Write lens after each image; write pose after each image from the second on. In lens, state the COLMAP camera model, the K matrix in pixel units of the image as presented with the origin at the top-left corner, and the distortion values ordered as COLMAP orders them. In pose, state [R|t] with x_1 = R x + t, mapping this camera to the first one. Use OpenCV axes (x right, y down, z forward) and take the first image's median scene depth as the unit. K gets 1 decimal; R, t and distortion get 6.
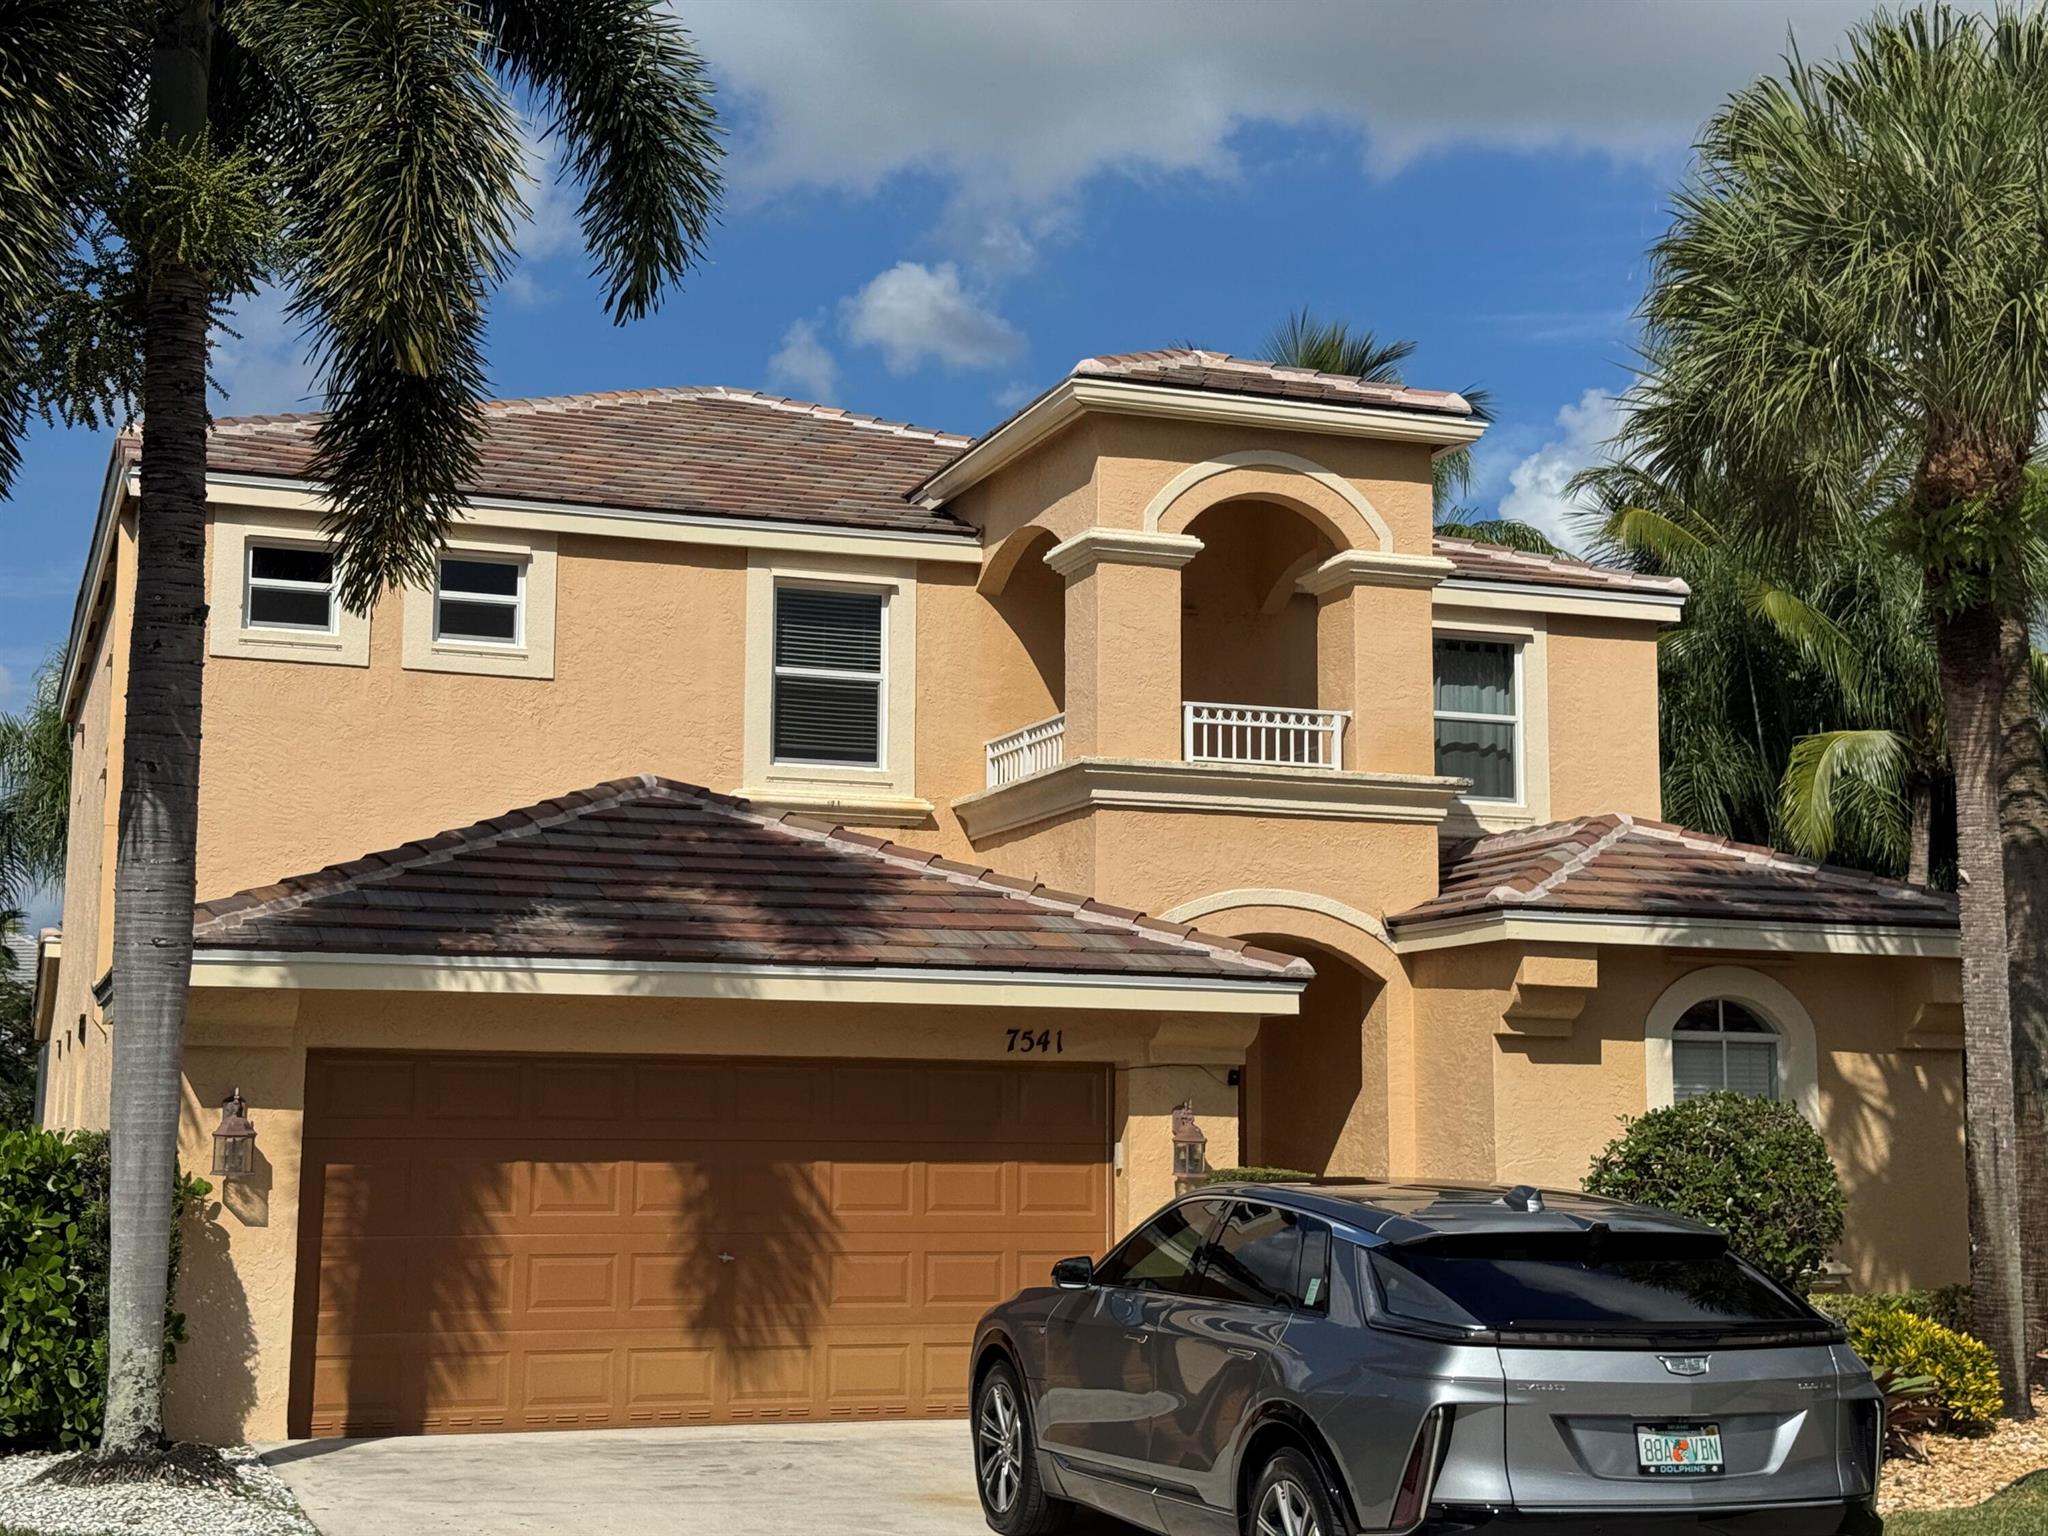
lens RADIAL K [[2865.3, 0, 1021.8], [0, 2865.3, 770.9], [0, 0, 1]] dist [0.156542, 0.000000]
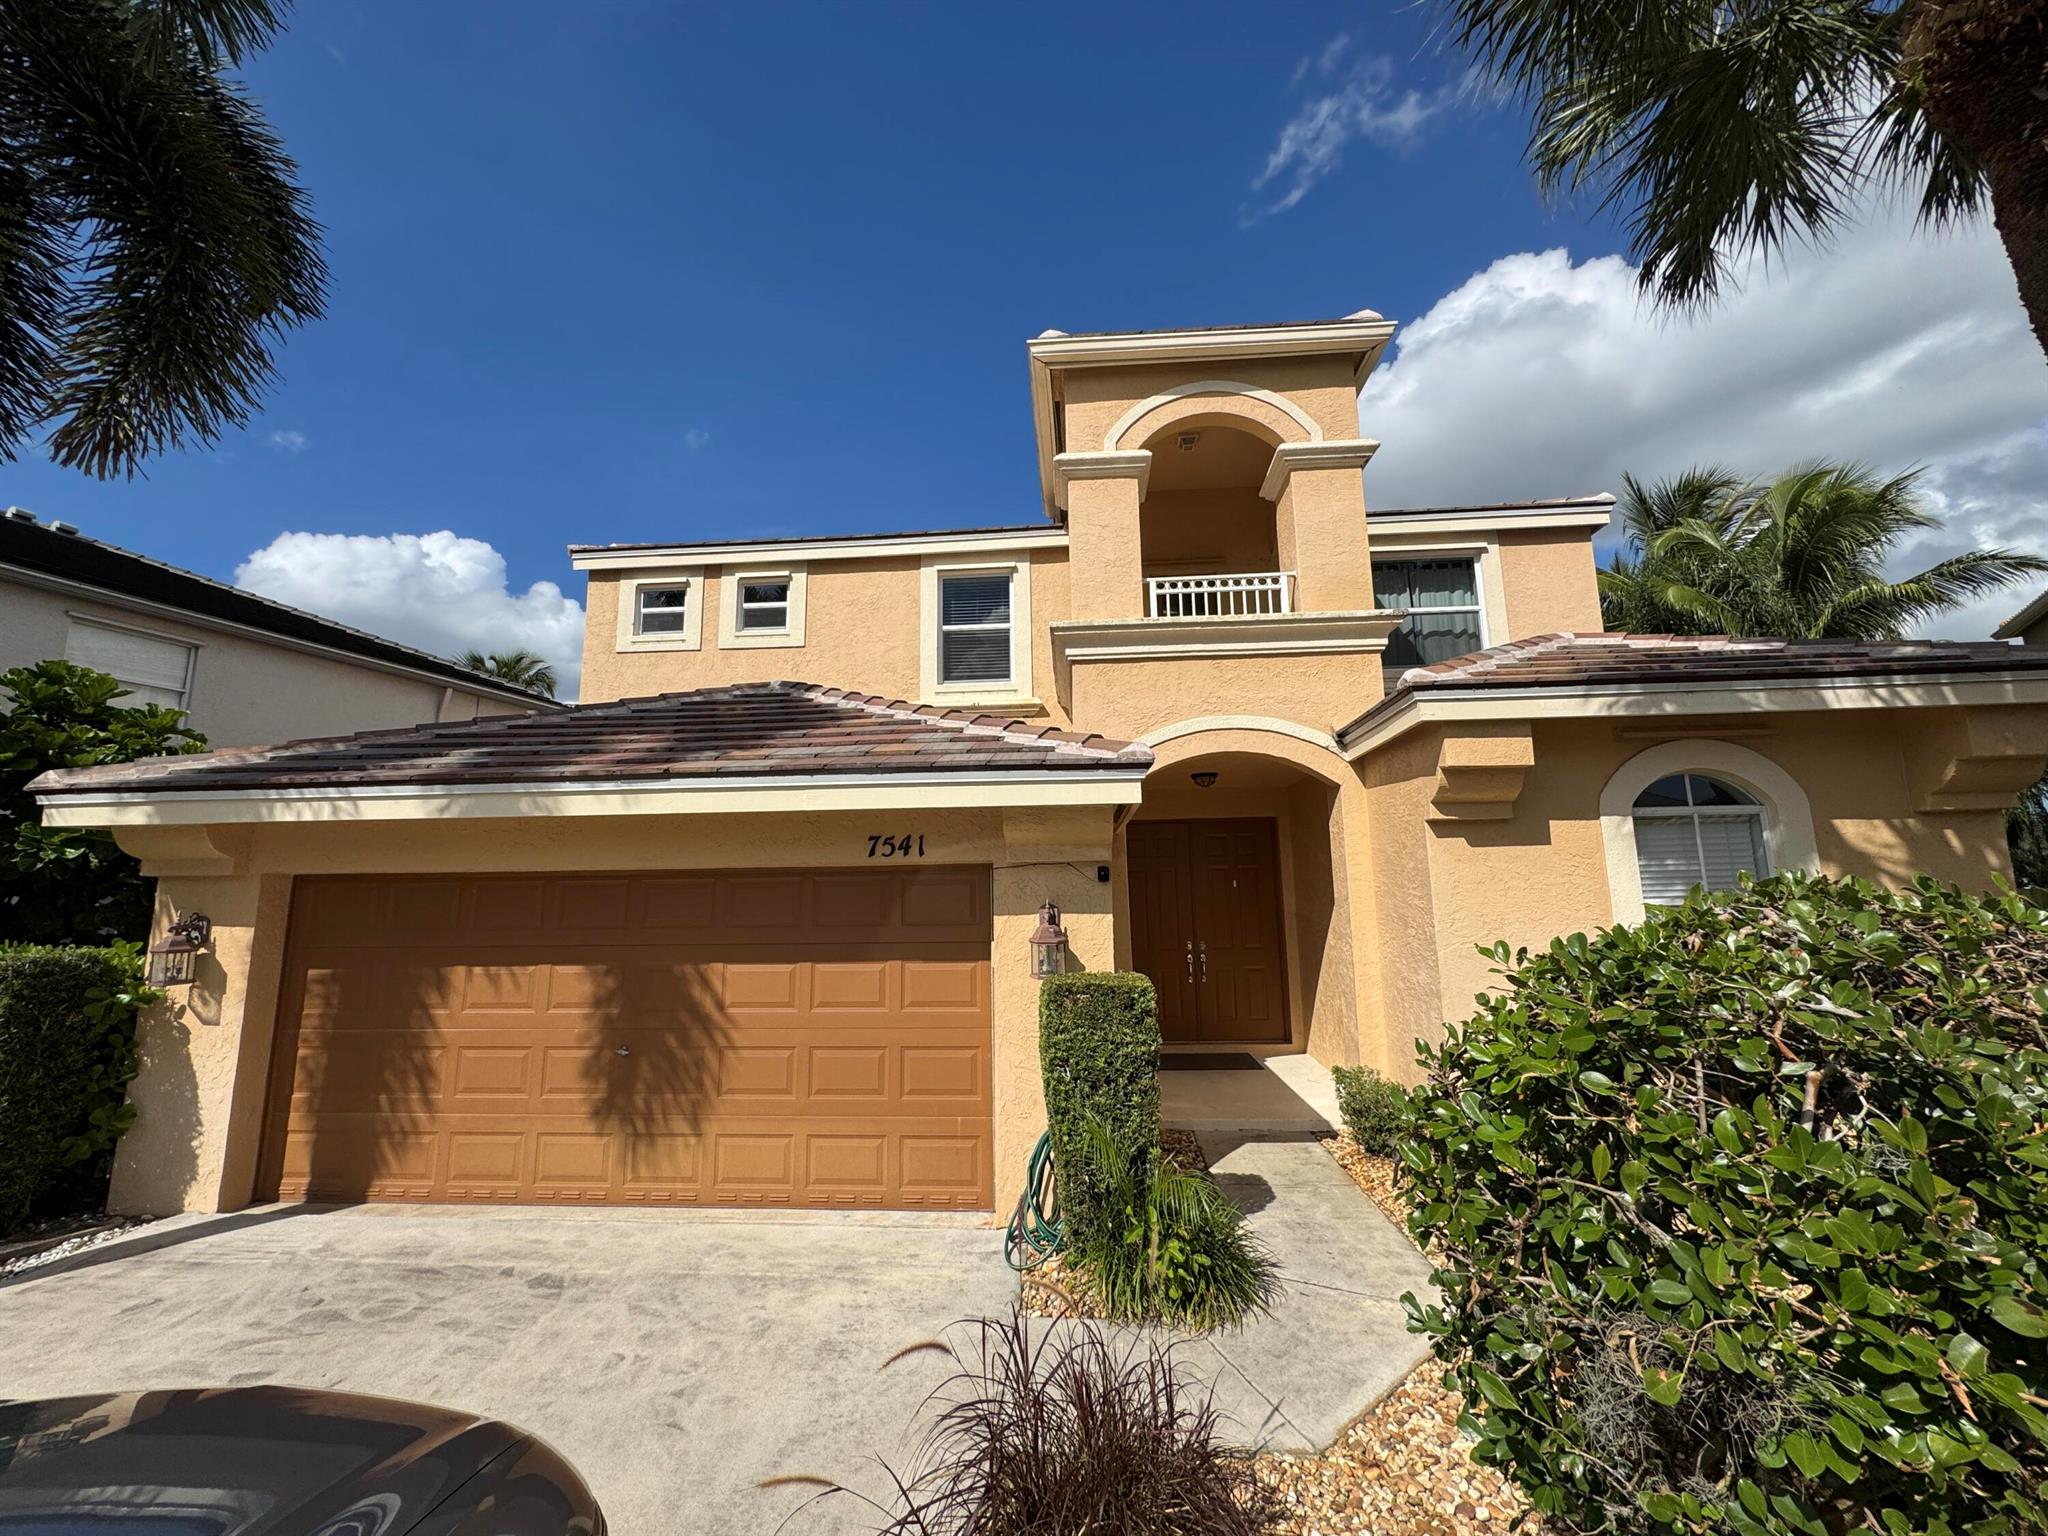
lens RADIAL K [[816.9, 0, 1024.4], [0, 816.9, 768.9], [0, 0, 1]] dist [0.000669, 0.000328]
pose [[0.911828, -0.084631, -0.401756, 0.153674], [0.076319, 0.996409, -0.036681, 0.073557], [0.403417, 0.002785, 0.915012, 0.681331]]
